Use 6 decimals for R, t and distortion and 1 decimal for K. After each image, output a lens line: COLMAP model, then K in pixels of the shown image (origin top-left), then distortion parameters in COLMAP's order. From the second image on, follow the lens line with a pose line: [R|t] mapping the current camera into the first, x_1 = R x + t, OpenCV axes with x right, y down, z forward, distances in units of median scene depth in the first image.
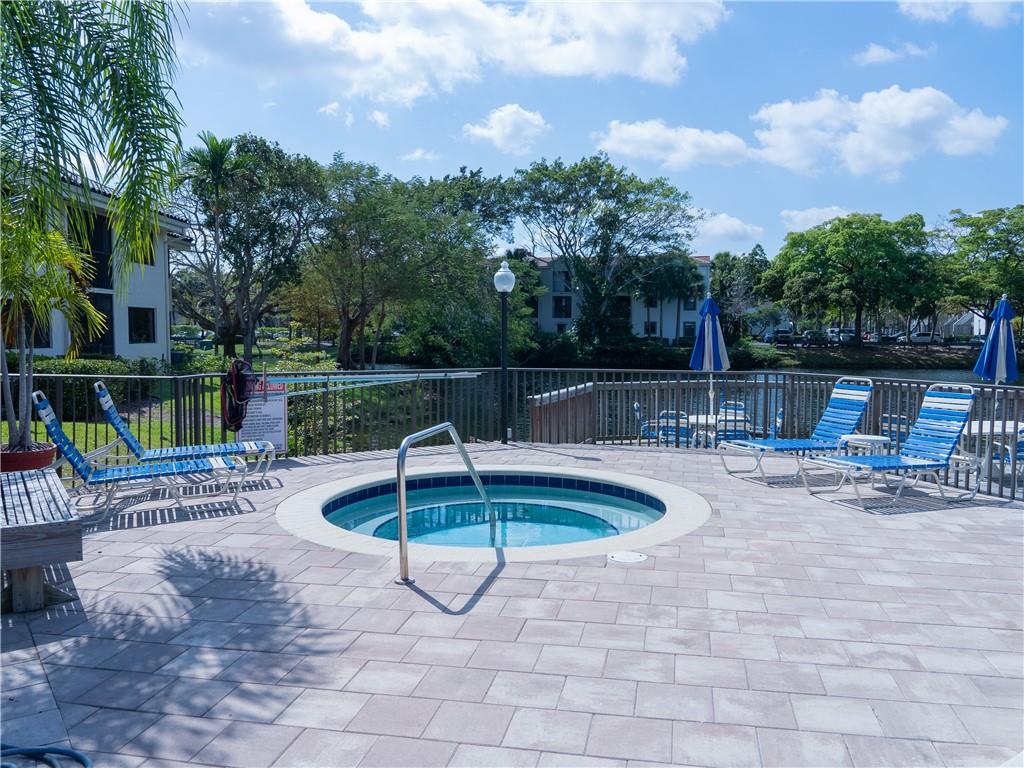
lens RADIAL K [[792.6, 0, 516.8], [0, 792.6, 387.9], [0, 0, 1]] dist [-0.025688, 0.000154]
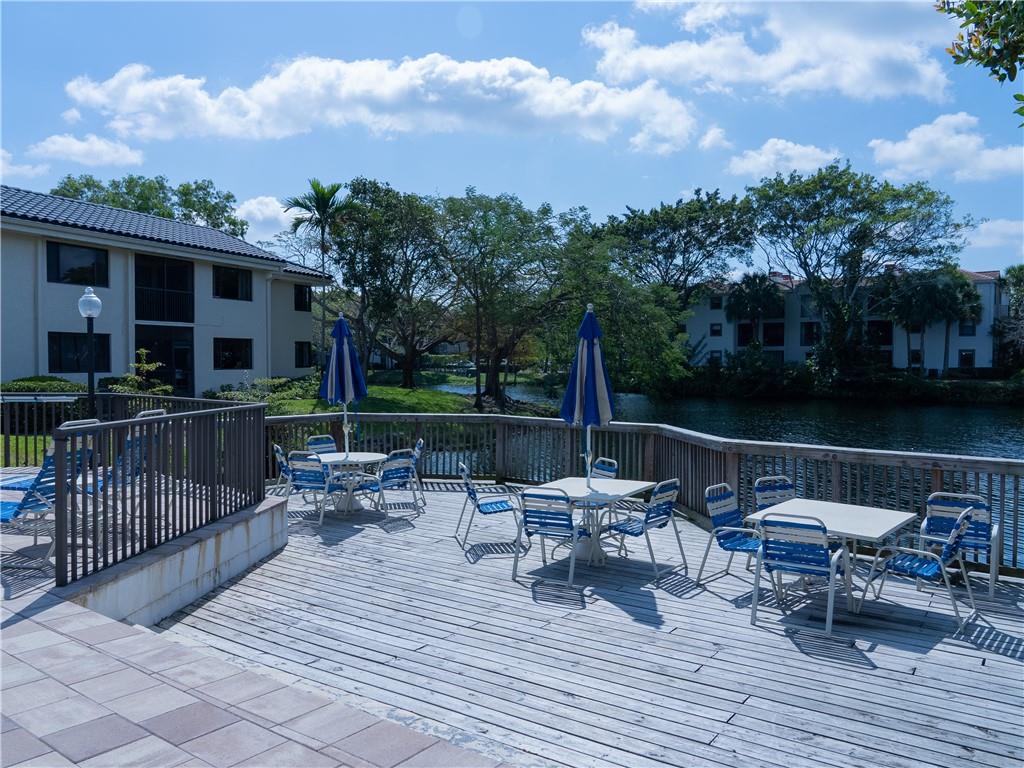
lens RADIAL K [[792.6, 0, 511.9], [0, 792.6, 385.6], [0, 0, 1]] dist [-0.025688, 0.000154]
pose [[0.909429, 0.012463, -0.415673, 0.133826], [-0.029652, 0.998950, -0.034923, -0.002442], [0.414801, 0.044085, 0.908843, 0.049901]]
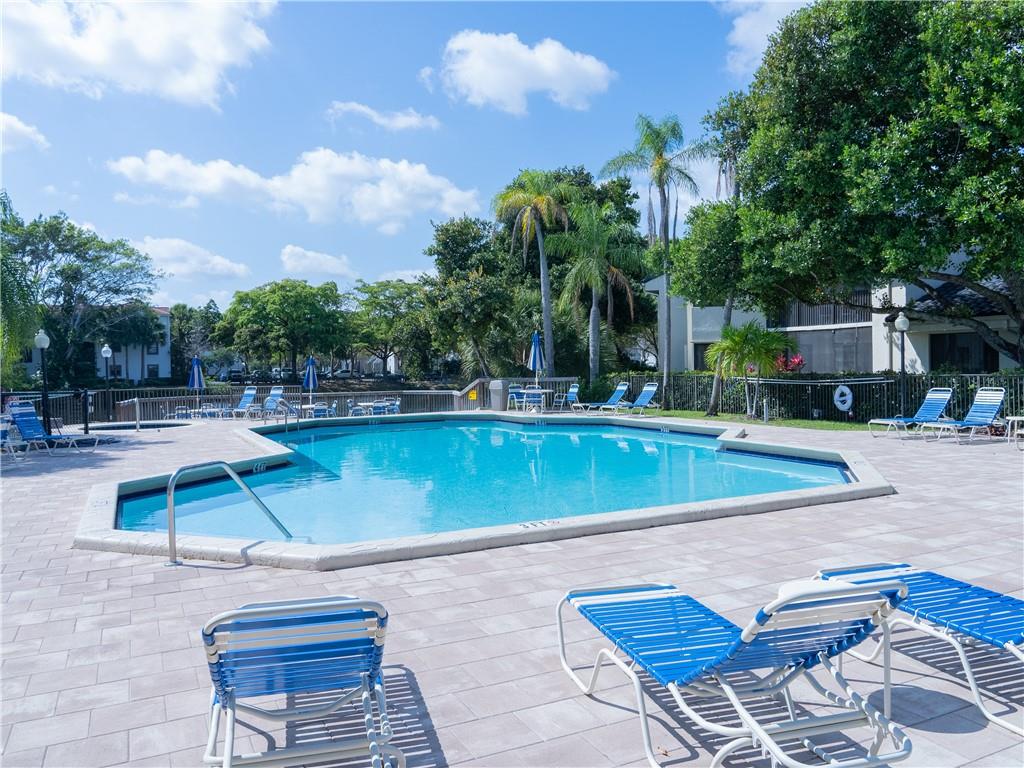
lens RADIAL K [[792.6, 0, 517.7], [0, 792.6, 384.7], [0, 0, 1]] dist [-0.025688, 0.000154]
pose [[0.787452, -0.029776, 0.615656, -0.072057], [0.062947, 0.997495, -0.032270, 0.016045], [-0.613153, 0.064165, 0.787354, -0.228038]]
